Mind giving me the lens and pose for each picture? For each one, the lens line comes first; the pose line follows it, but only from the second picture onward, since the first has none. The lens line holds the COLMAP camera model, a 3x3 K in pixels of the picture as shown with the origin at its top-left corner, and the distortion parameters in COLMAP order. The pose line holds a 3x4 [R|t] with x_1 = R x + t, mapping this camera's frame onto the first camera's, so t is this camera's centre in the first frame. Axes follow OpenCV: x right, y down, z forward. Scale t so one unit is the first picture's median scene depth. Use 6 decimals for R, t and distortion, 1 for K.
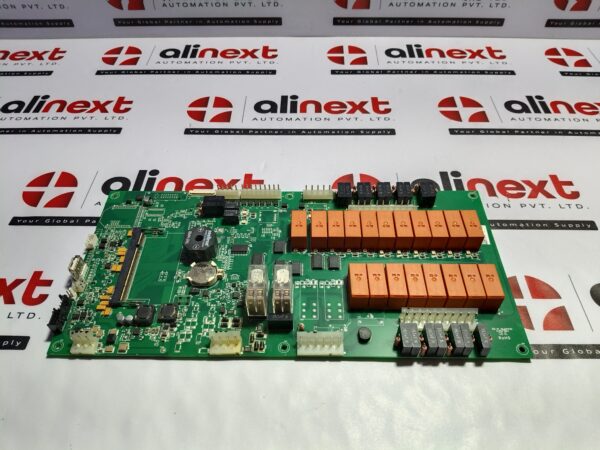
lens RADIAL K [[452.3, 0, 294.6], [0, 452.3, 216.5], [0, 0, 1]] dist [-0.003469, -0.050196]
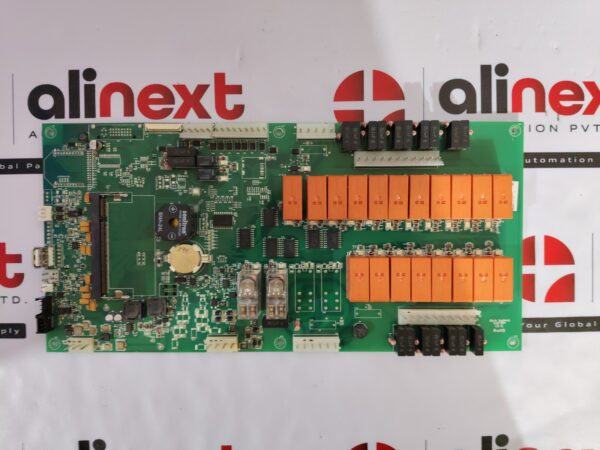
lens RADIAL K [[452.3, 0, 302.2], [0, 452.3, 208.8], [0, 0, 1]] dist [-0.003469, -0.050196]
pose [[0.999524, -0.026977, 0.014983, 0.016928], [0.010005, 0.742617, 0.669641, -0.548156], [-0.029191, -0.669172, 0.742534, 0.404051]]
